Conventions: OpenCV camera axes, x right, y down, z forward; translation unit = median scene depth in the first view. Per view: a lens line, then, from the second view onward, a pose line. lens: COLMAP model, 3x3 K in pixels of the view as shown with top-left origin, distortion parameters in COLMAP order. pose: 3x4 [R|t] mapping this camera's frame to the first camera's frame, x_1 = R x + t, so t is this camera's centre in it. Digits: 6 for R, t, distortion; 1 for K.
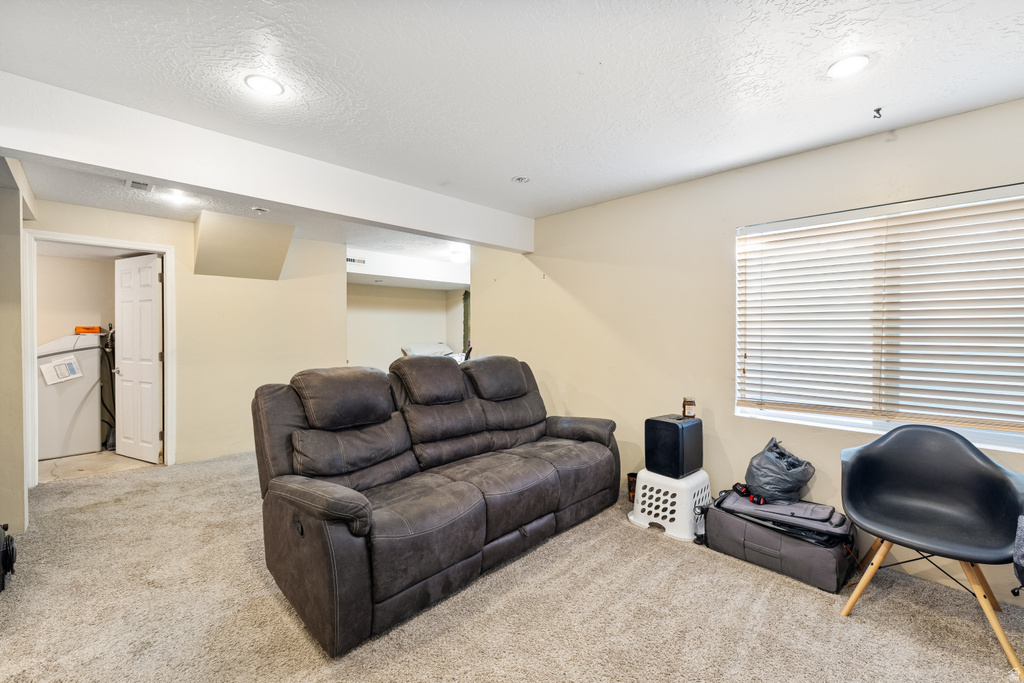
lens RADIAL K [[432.9, 0, 510.0], [0, 432.9, 335.7], [0, 0, 1]] dist [-0.001602, 0.000293]
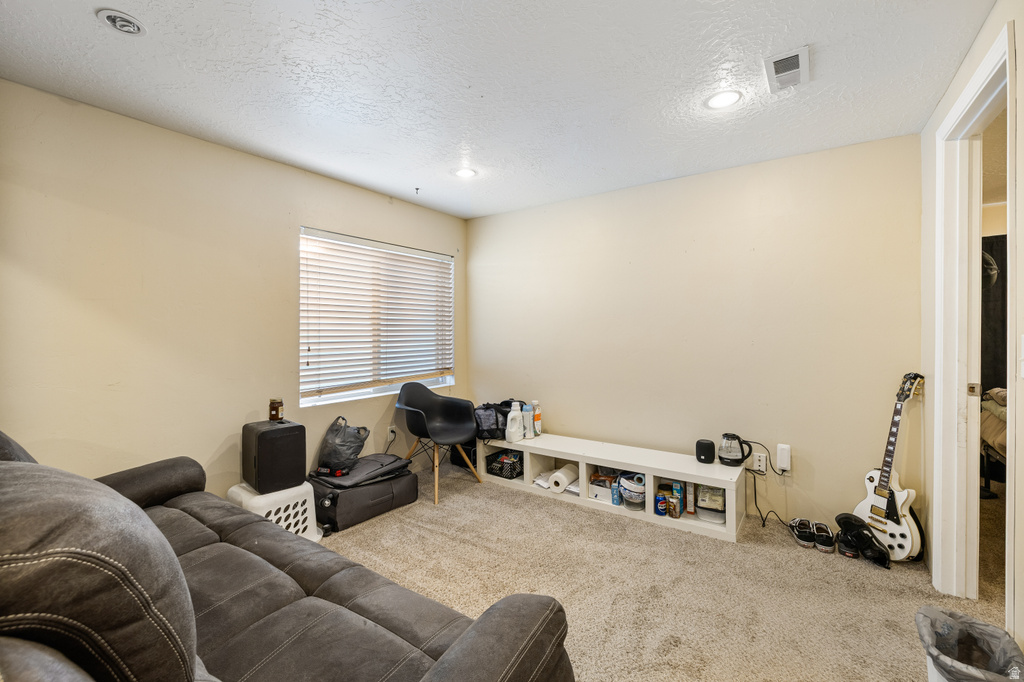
lens RADIAL K [[432.9, 0, 508.9], [0, 432.9, 331.5], [0, 0, 1]] dist [-0.001602, 0.000293]
pose [[-0.164931, -0.009313, 0.986261, -0.667368], [0.008812, 0.999902, 0.010915, -0.005073], [-0.986266, 0.010491, -0.164833, 0.786057]]
